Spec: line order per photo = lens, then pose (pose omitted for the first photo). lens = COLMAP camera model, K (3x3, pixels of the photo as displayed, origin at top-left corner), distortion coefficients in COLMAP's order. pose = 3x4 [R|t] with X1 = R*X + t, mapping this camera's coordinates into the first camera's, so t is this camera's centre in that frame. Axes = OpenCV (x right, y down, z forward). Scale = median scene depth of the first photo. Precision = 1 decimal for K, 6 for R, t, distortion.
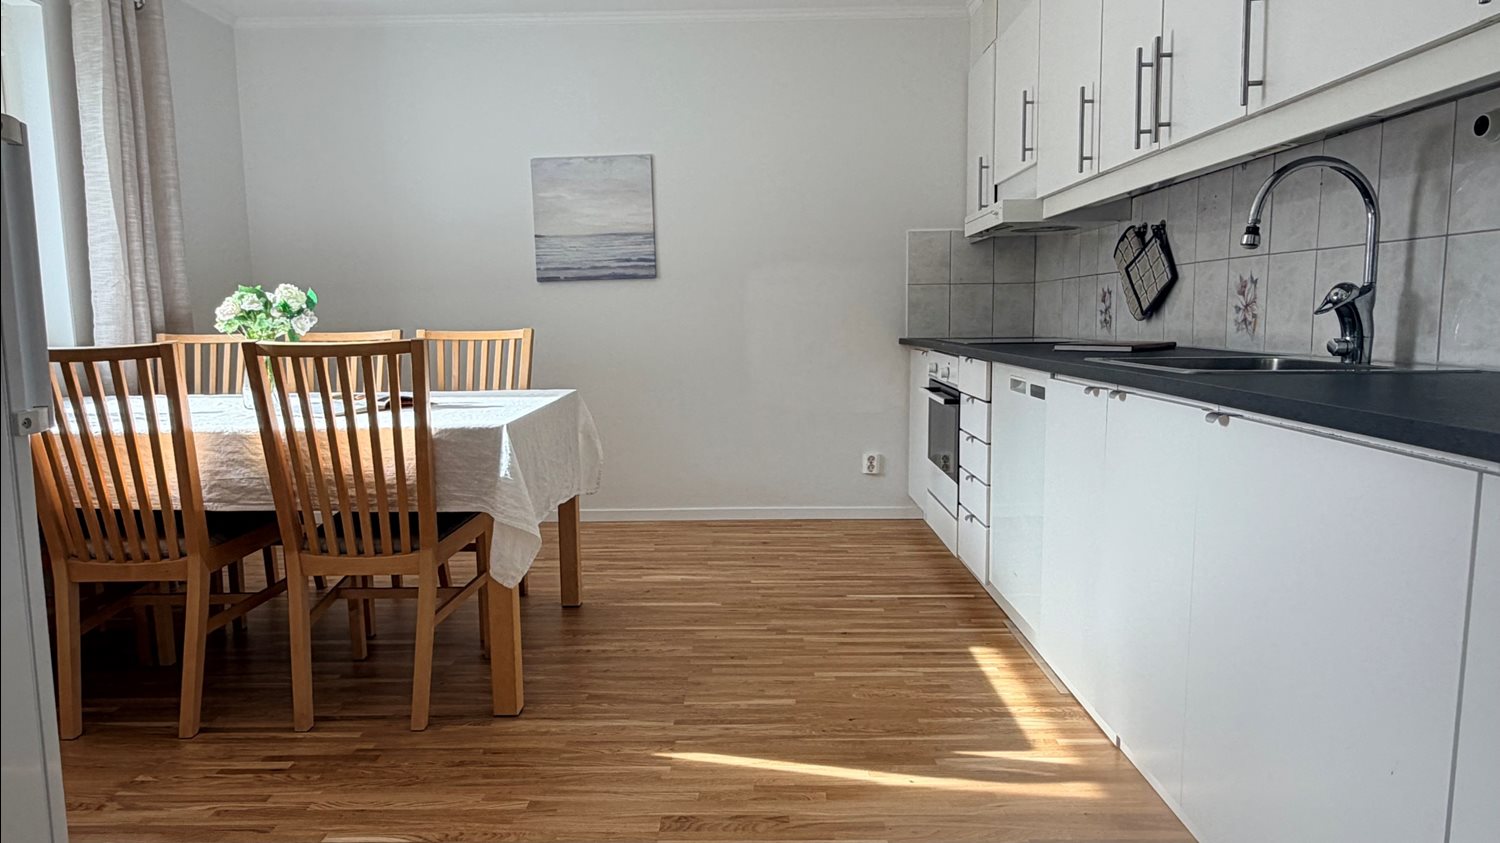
lens RADIAL K [[928.1, 0, 750.0], [0, 928.1, 421.5], [0, 0, 1]] dist [-0.006838, 0.001714]
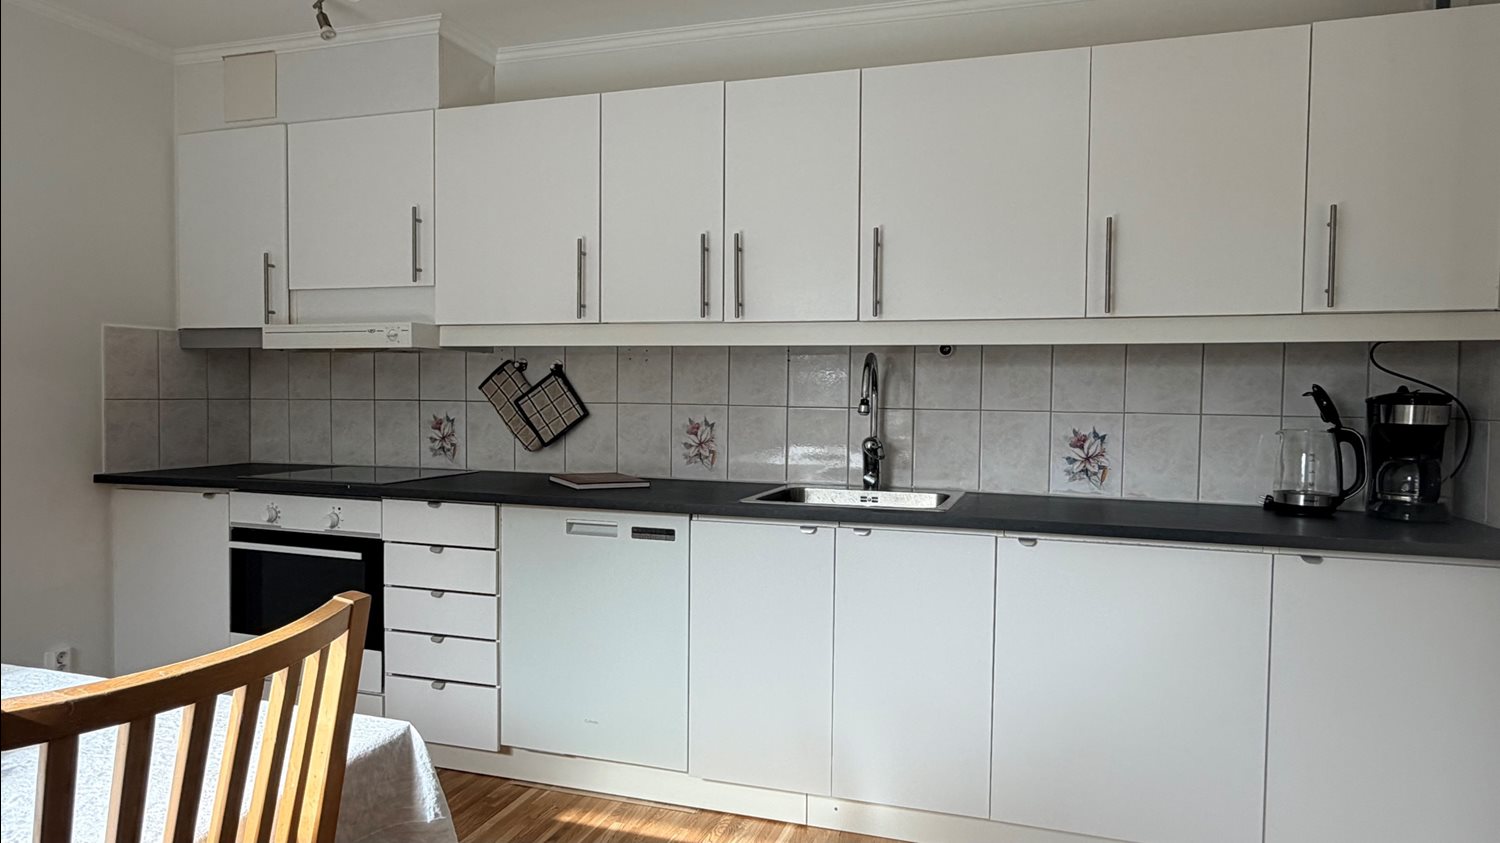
lens RADIAL K [[928.1, 0, 750.0], [0, 928.1, 421.5], [0, 0, 1]] dist [-0.006838, 0.001714]
pose [[0.306198, -0.011024, 0.951904, -0.541379], [0.093942, 0.995402, -0.018691, -0.106865], [-0.947321, 0.095147, 0.305826, 0.471302]]
